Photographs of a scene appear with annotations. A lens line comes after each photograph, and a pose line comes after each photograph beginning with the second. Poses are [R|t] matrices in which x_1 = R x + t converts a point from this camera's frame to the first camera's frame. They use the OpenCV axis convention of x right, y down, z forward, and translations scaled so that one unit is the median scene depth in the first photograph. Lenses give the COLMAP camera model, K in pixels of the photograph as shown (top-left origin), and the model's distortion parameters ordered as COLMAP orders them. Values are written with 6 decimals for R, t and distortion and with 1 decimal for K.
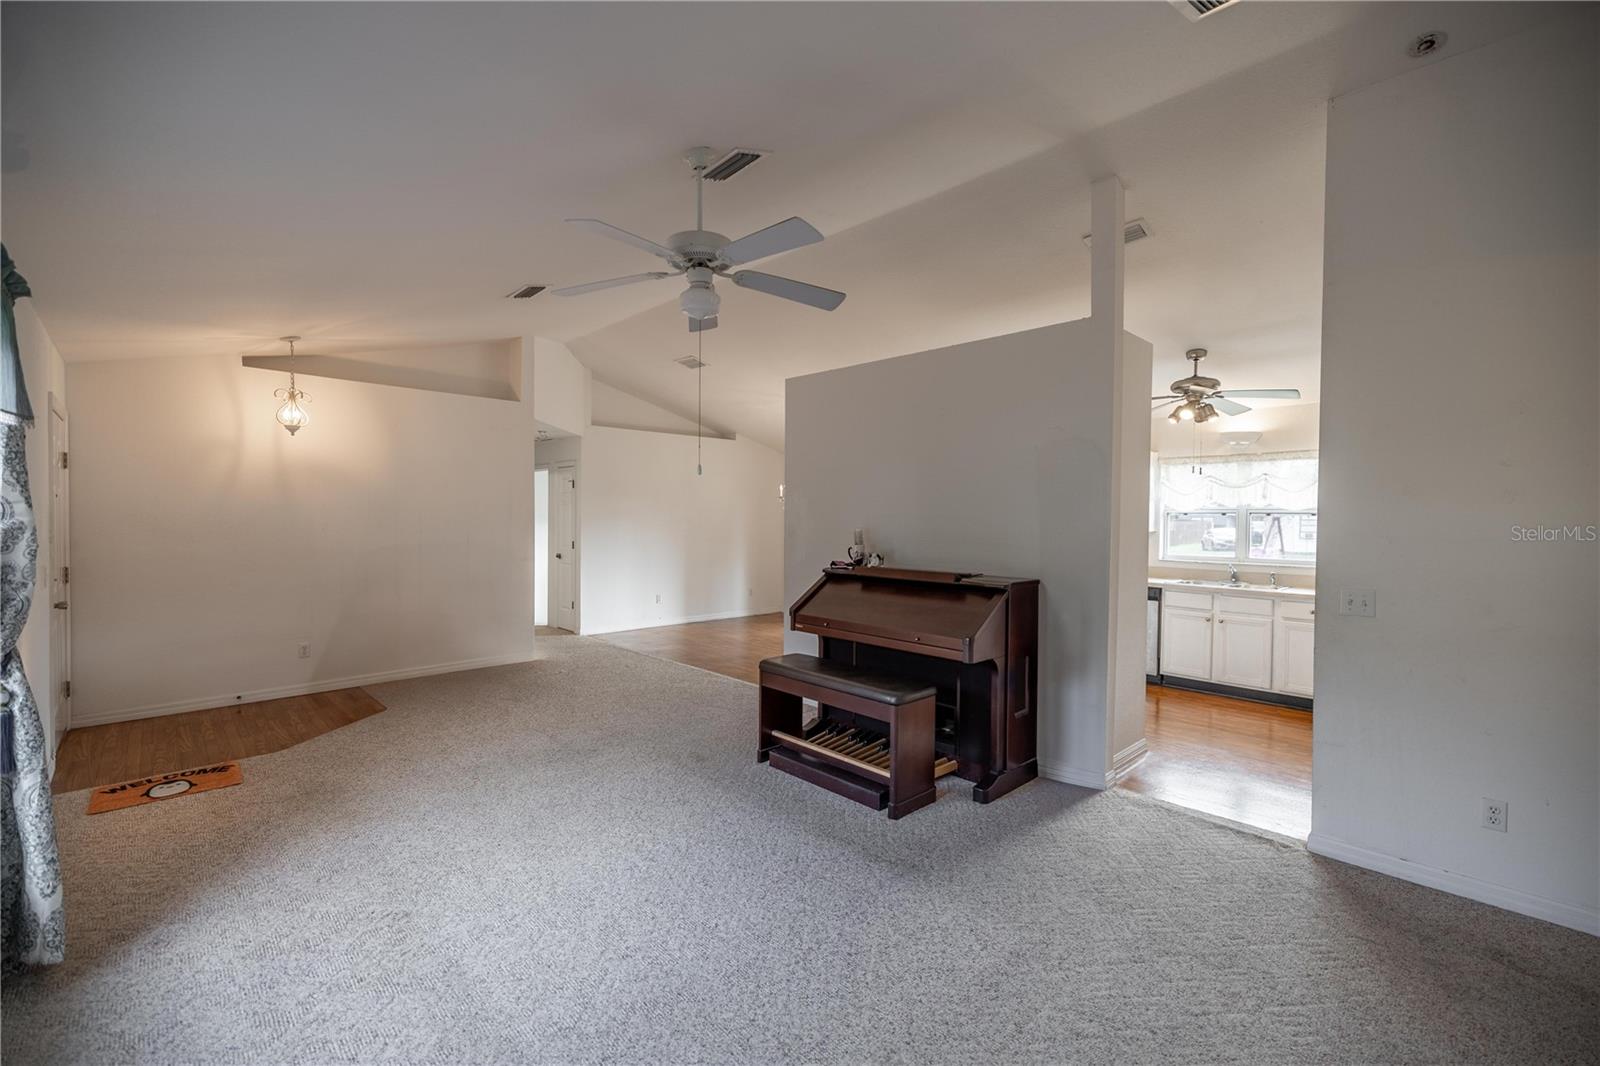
lens RADIAL K [[670.2, 0, 797.1], [0, 670.2, 530.9], [0, 0, 1]] dist [0.000969, 0.000127]
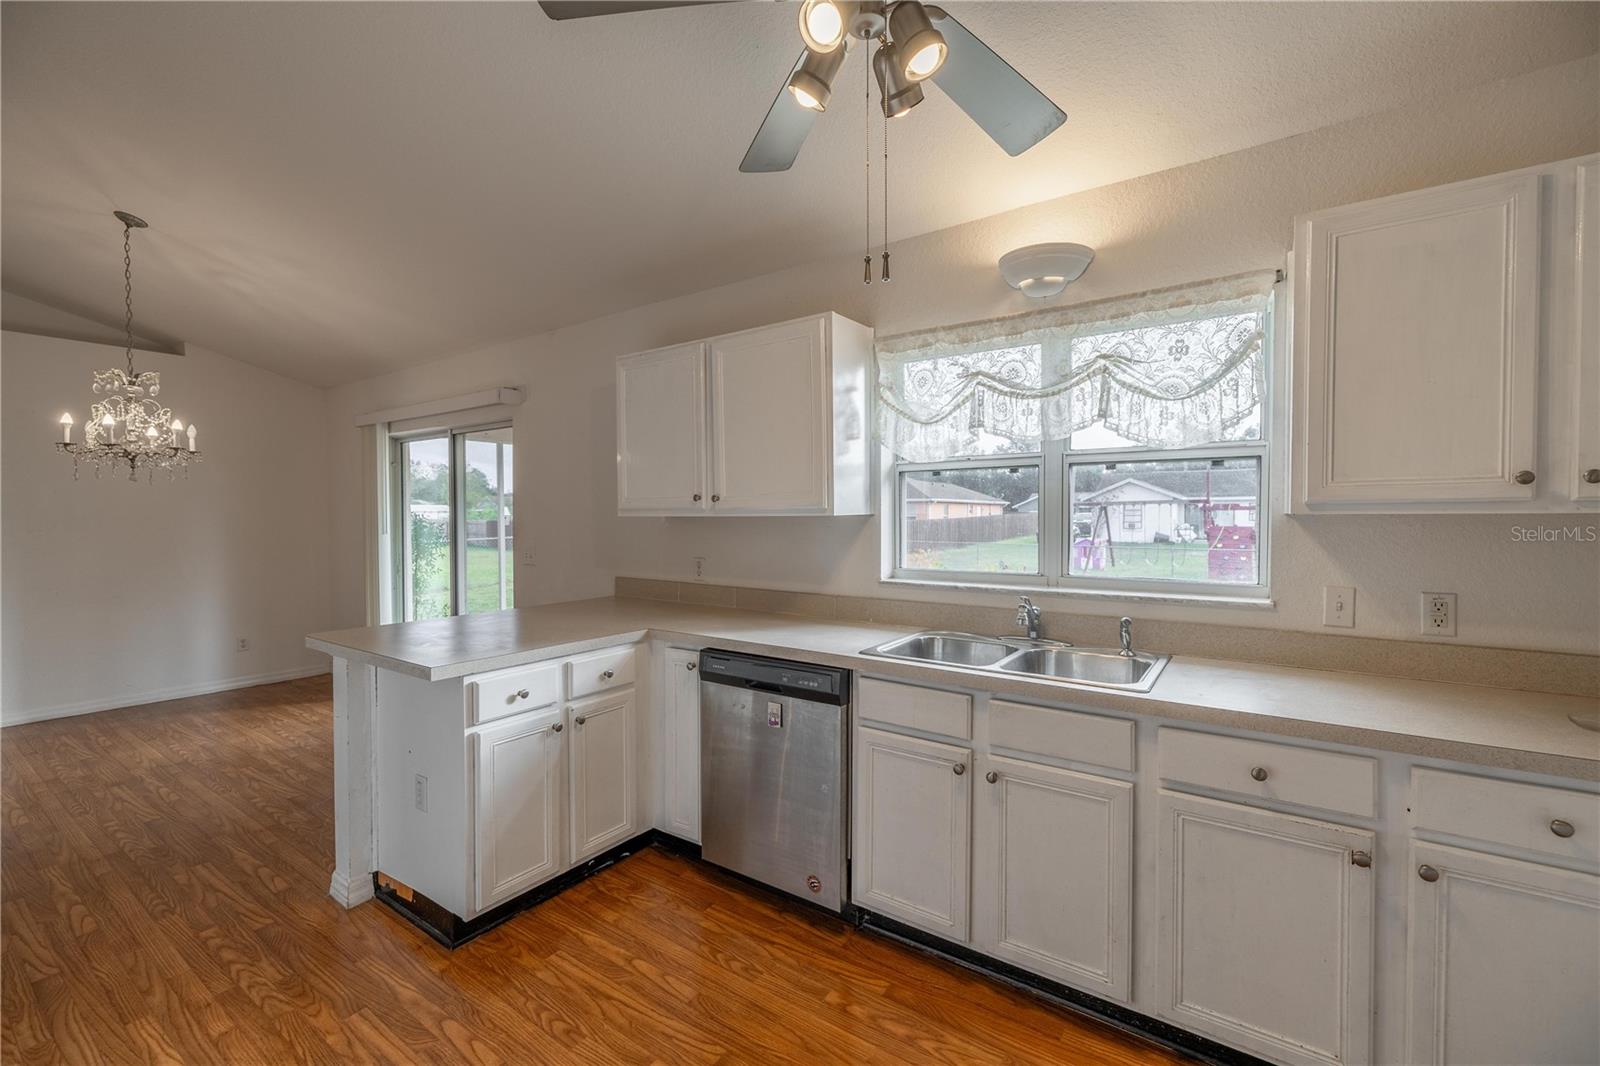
lens RADIAL K [[670.2, 0, 797.1], [0, 670.2, 530.9], [0, 0, 1]] dist [0.000969, 0.000127]
pose [[0.980969, -0.017130, 0.193408, 0.446938], [0.016310, 0.999850, 0.005832, 0.007898], [-0.193479, -0.002567, 0.981101, 0.652057]]
